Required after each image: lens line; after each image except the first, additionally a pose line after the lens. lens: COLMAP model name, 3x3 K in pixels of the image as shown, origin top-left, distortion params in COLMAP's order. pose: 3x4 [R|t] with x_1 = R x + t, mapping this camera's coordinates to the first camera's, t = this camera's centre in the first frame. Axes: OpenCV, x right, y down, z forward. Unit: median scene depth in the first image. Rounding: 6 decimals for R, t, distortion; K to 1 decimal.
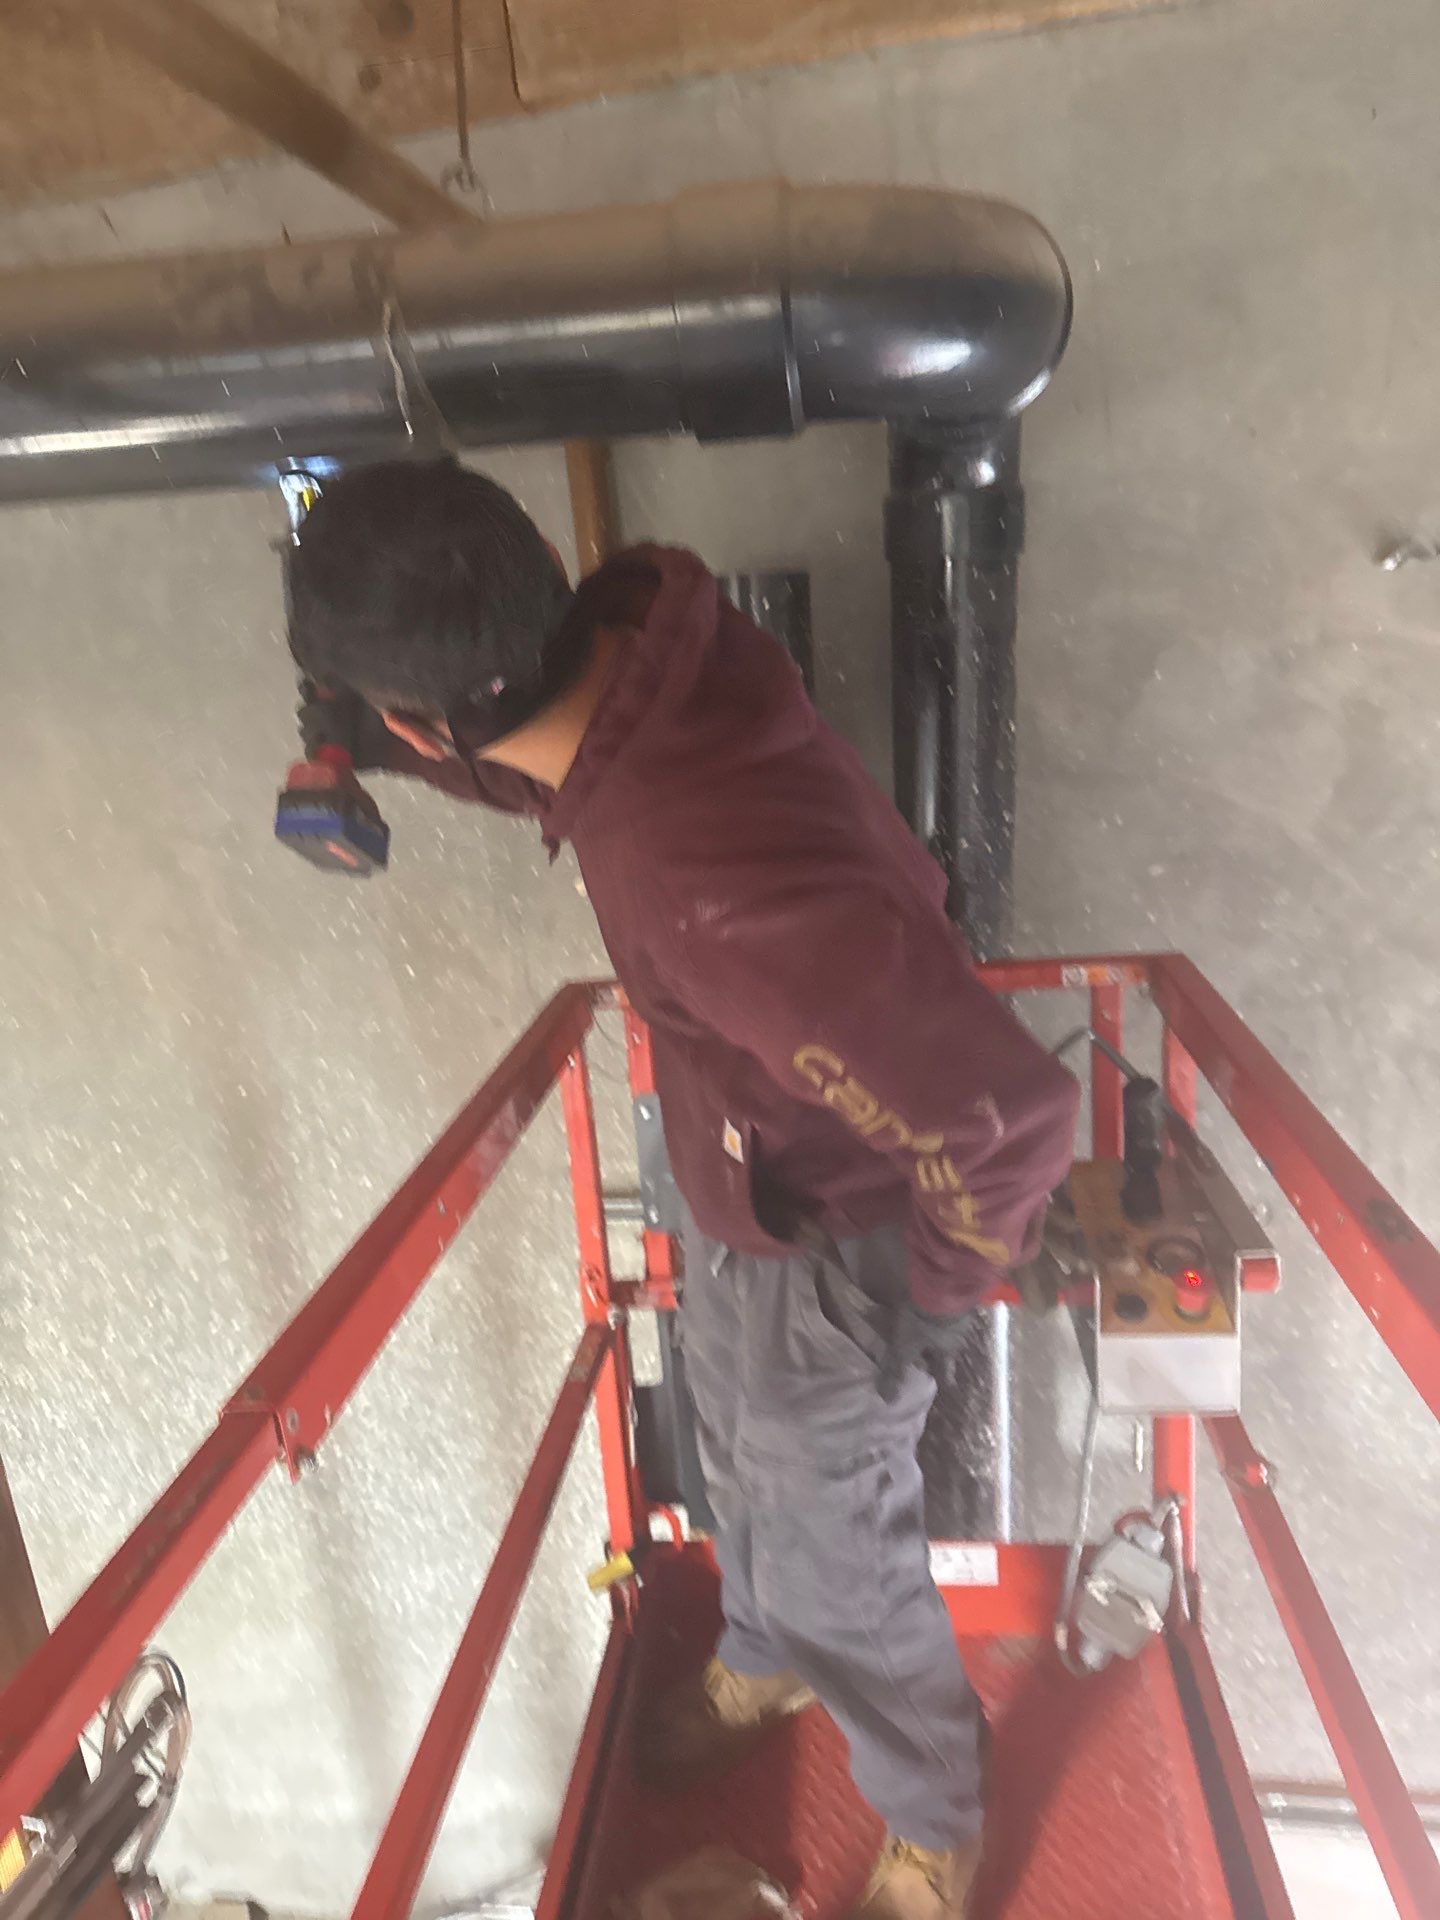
lens RADIAL K [[1361.1, 0, 708.8], [0, 1361.1, 969.0], [0, 0, 1]] dist [-0.001670, -0.007088]
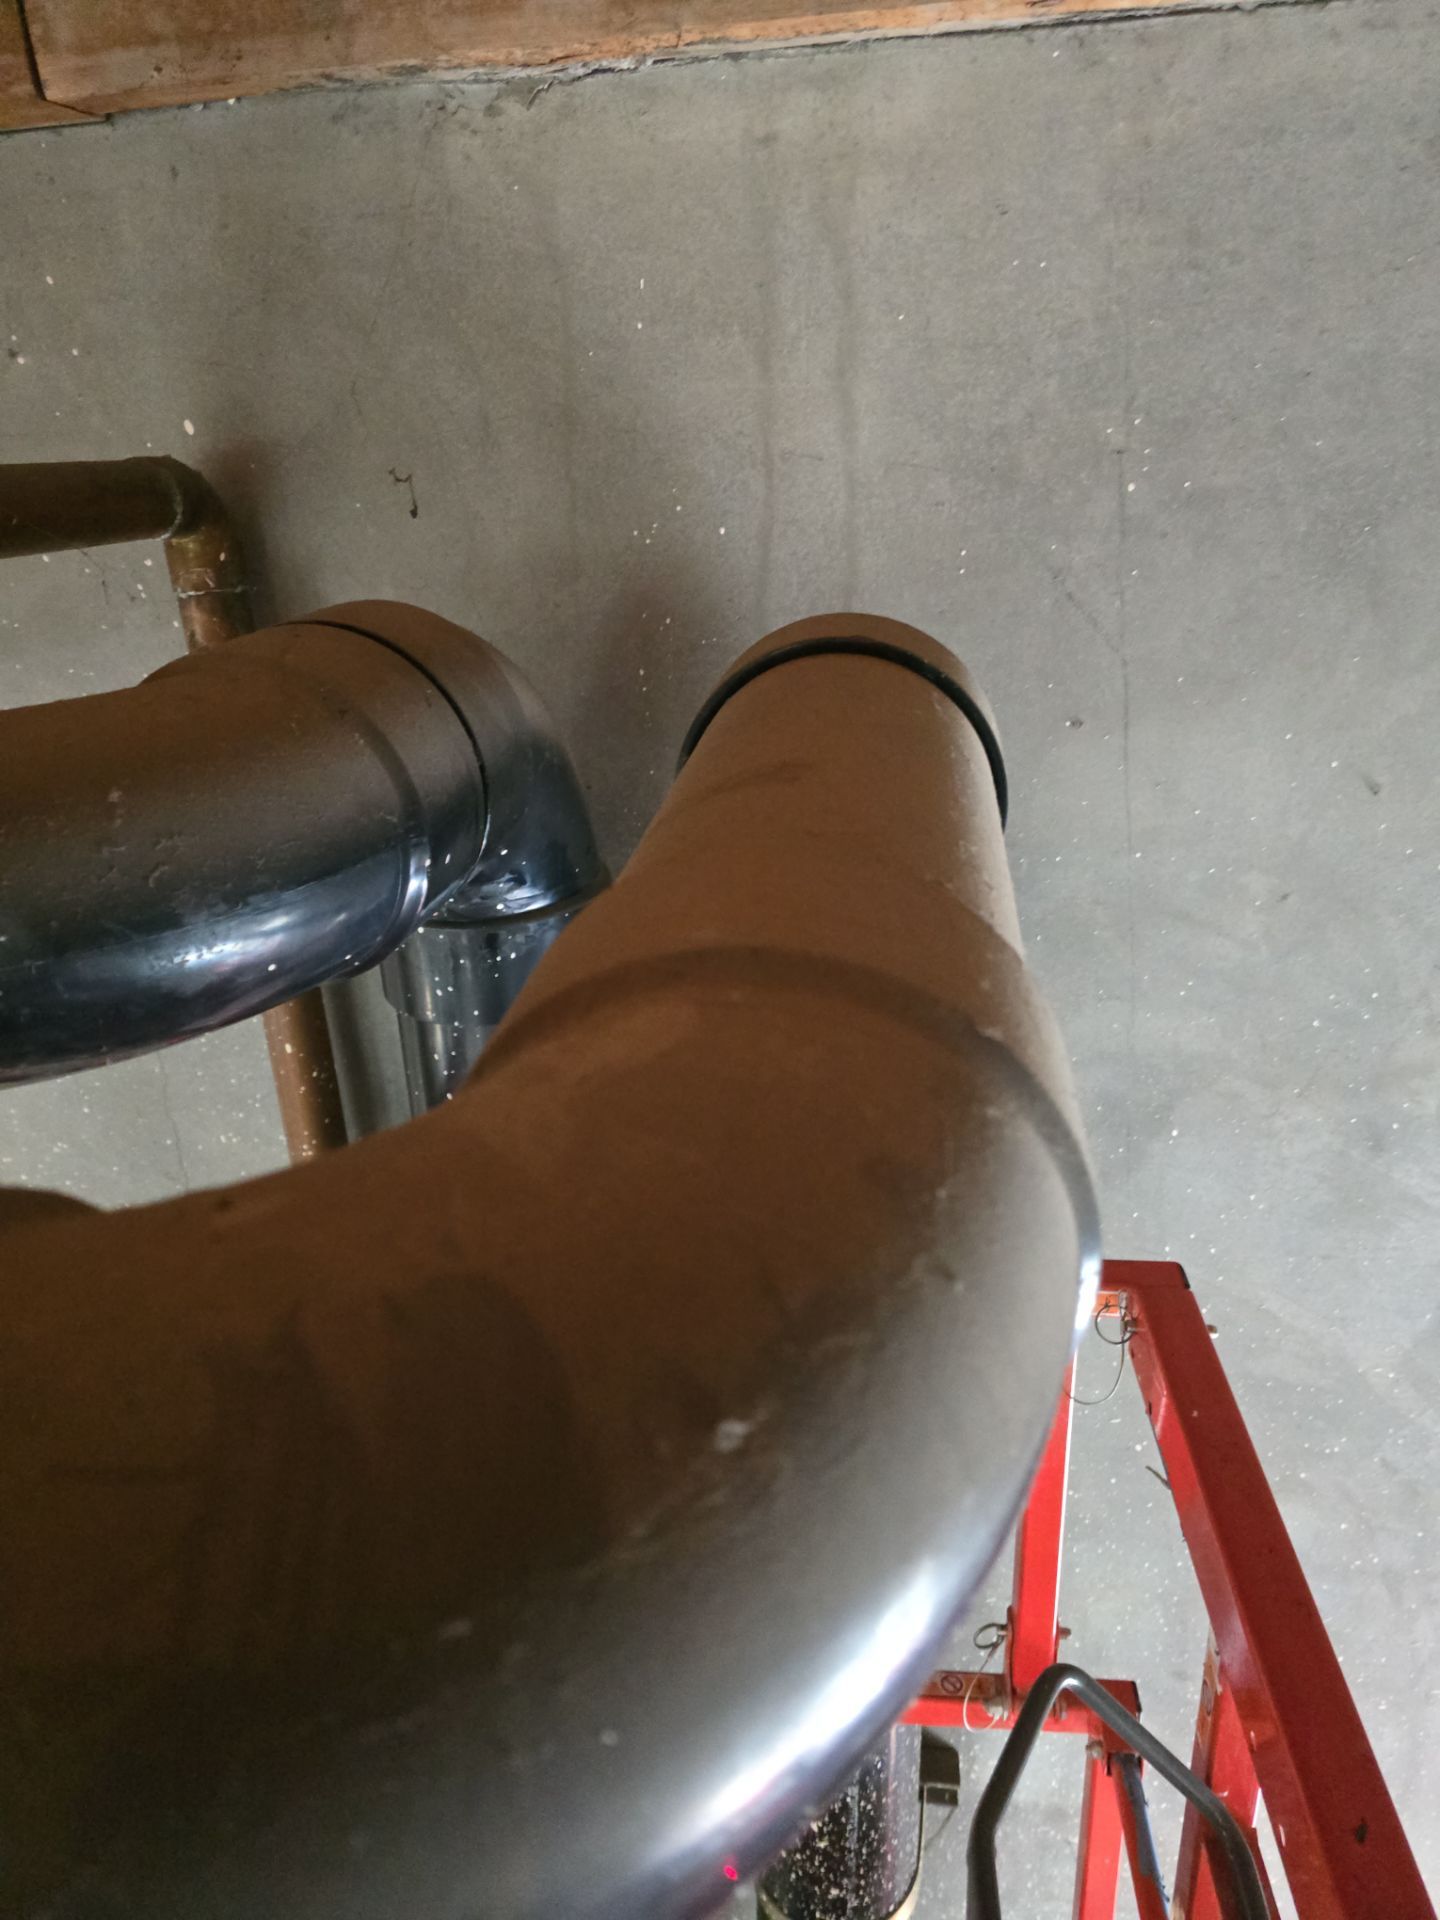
lens RADIAL K [[1305.9, 0, 724.4], [0, 1305.9, 966.0], [0, 0, 1]] dist [0.051055, -0.043870]
pose [[0.998809, 0.032178, 0.036683, 0.111824], [-0.036277, 0.992446, 0.117197, -0.393224], [-0.032635, -0.118388, 0.992431, 0.465935]]
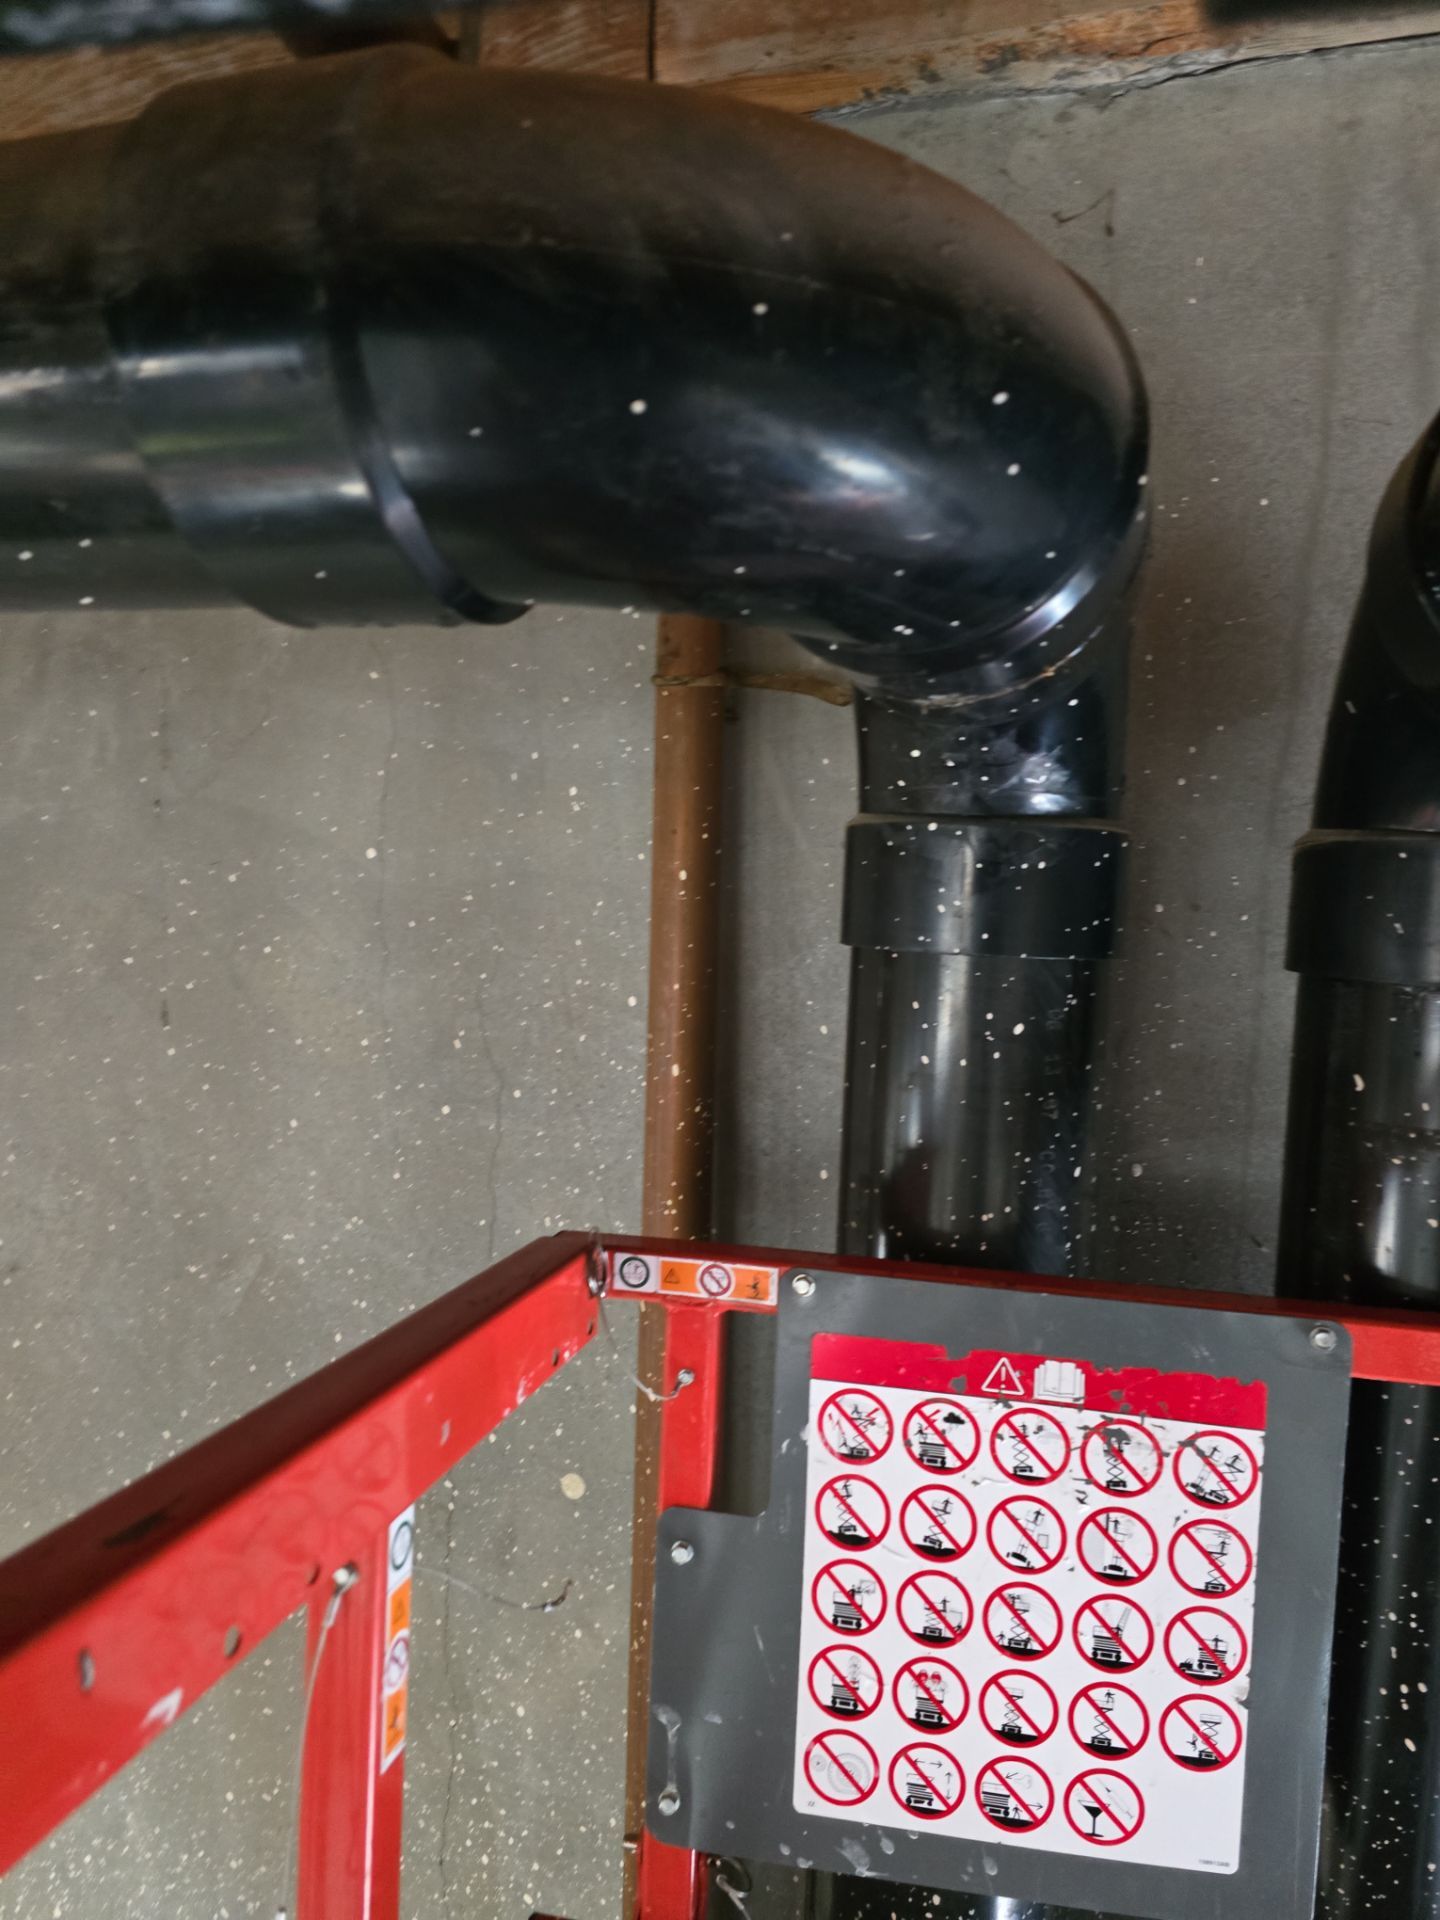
lens RADIAL K [[1295.3, 0, 720.0], [0, 1295.3, 960.0], [0, 0, 1]] dist [0.059944, -0.053743]
pose [[0.987592, 0.122293, -0.098523, -0.016967], [-0.142476, 0.961598, -0.234583, -0.181110], [0.066052, 0.245709, 0.967091, 0.582664]]
